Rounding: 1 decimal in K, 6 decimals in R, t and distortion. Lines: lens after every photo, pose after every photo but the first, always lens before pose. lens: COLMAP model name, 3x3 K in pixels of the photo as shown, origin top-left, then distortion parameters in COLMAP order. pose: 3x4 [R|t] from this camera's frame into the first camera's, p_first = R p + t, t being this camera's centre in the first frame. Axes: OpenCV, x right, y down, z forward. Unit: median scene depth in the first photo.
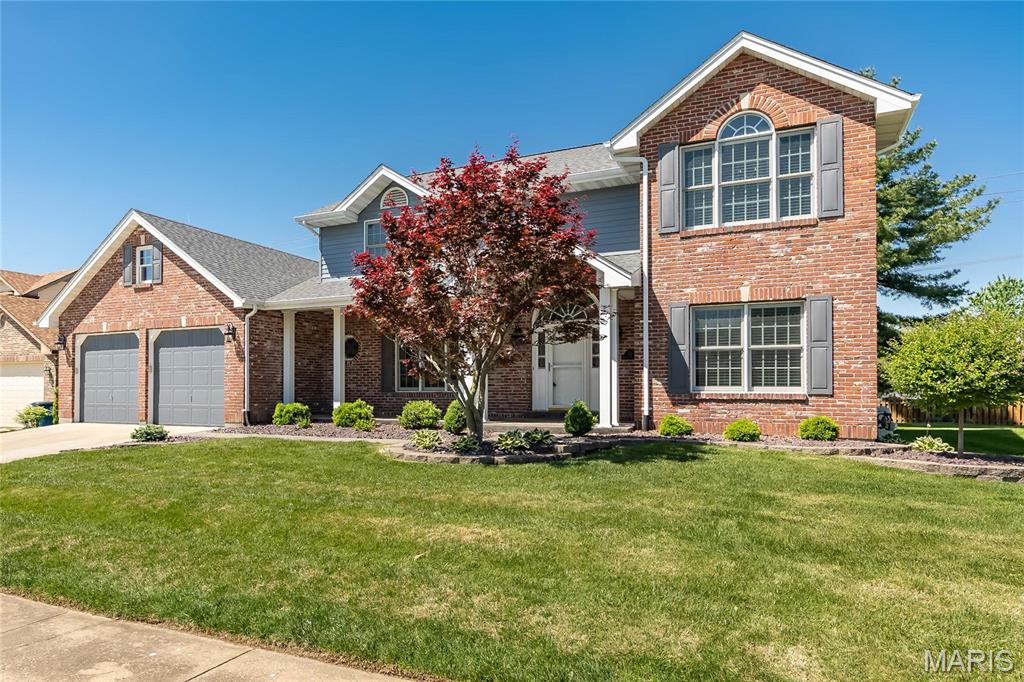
lens RADIAL K [[585.1, 0, 484.1], [0, 585.1, 375.8], [0, 0, 1]] dist [0.006134, -0.000032]
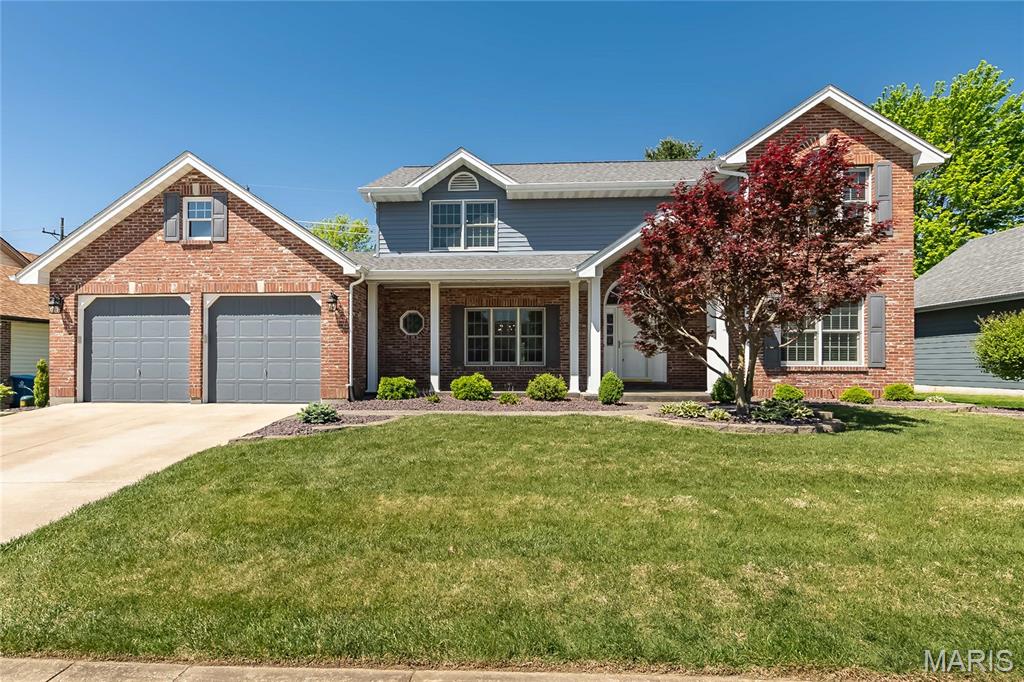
lens RADIAL K [[459.3, 0, 496.3], [0, 459.3, 356.9], [0, 0, 1]] dist [0.000737, 0.001160]
pose [[0.937137, 0.007317, 0.348884, -0.433579], [-0.009721, 0.999940, 0.005142, 0.007855], [-0.348826, -0.008210, 0.937152, 0.225375]]
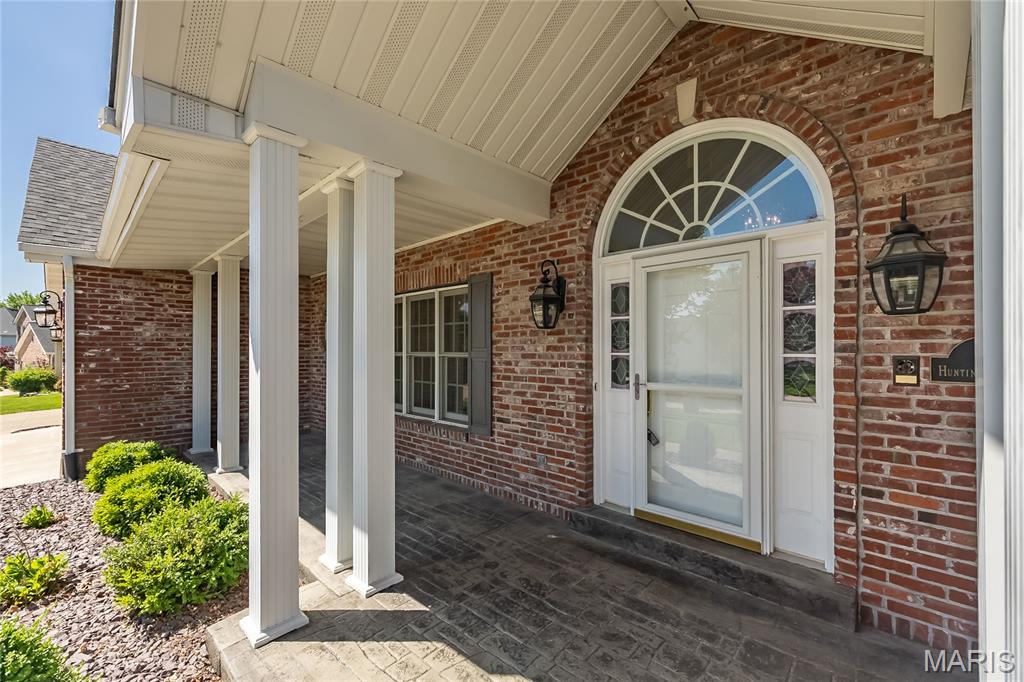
lens RADIAL K [[427.1, 0, 534.1], [0, 427.1, 344.8], [0, 0, 1]] dist [-0.001538, 0.000658]
pose [[0.947749, -0.002367, -0.319007, 0.131803], [0.006575, 0.999905, 0.012116, -0.041854], [0.318948, -0.013580, 0.947675, 0.743242]]
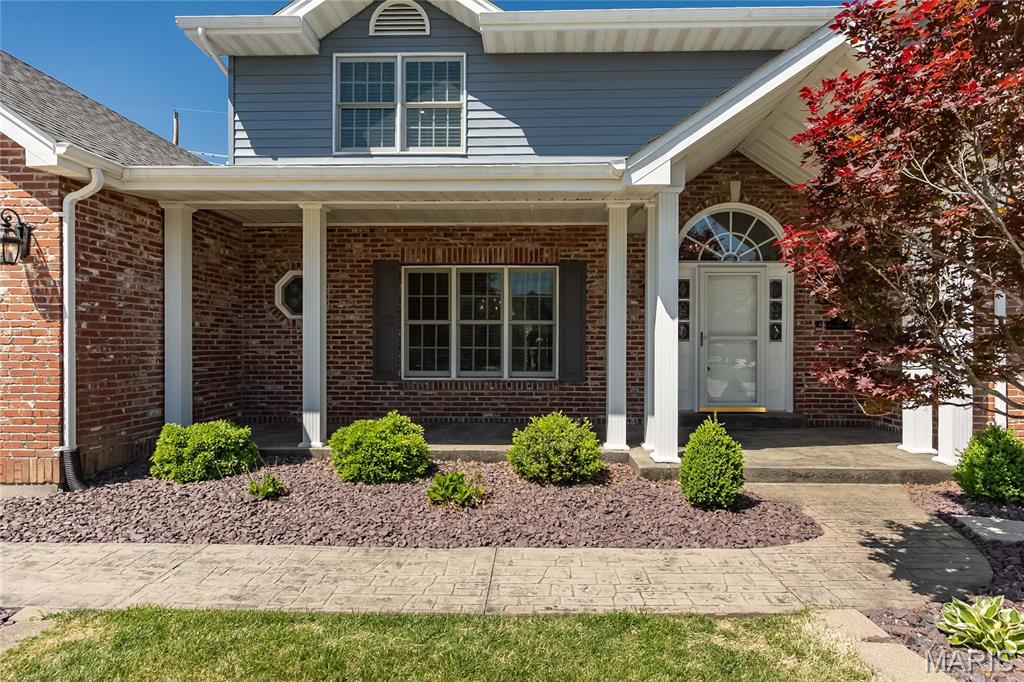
lens RADIAL K [[533.8, 0, 533.6], [0, 533.8, 342.9], [0, 0, 1]] dist [-0.000759, 0.001489]
pose [[0.925128, 0.004290, 0.379630, -0.252858], [-0.013144, 0.999699, 0.020733, -0.019688], [-0.379427, -0.024170, 0.924906, 0.555237]]
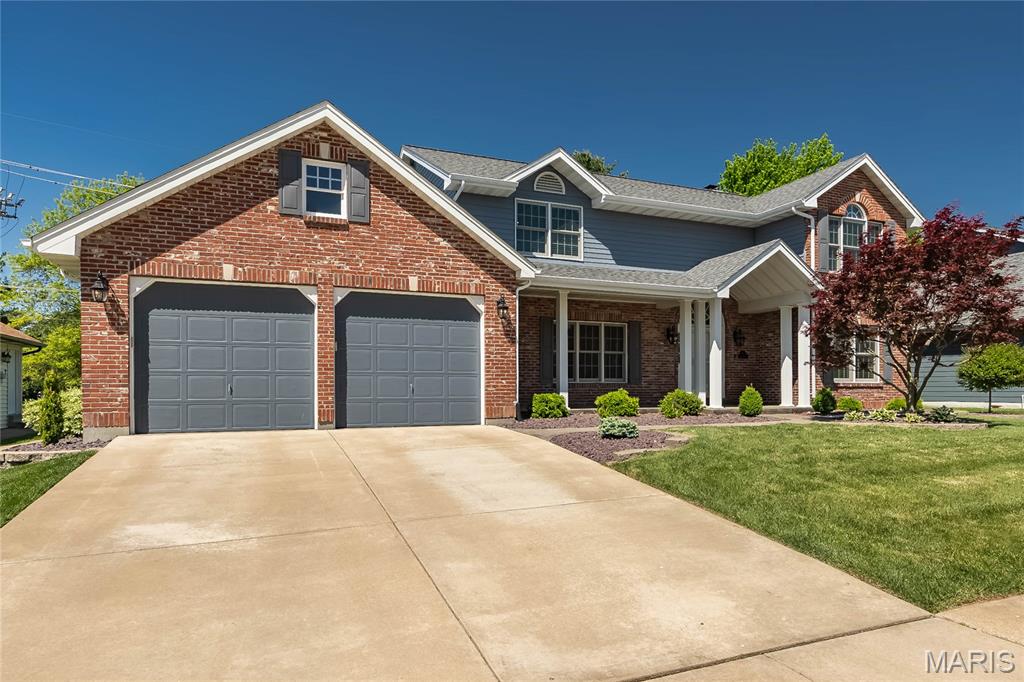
lens RADIAL K [[533.8, 0, 510.5], [0, 533.8, 380.5], [0, 0, 1]] dist [-0.000759, 0.001489]
pose [[0.726293, 0.007874, 0.687340, -0.910081], [-0.015451, 0.999869, 0.004872, 0.023583], [-0.687211, -0.014158, 0.726320, 0.446445]]
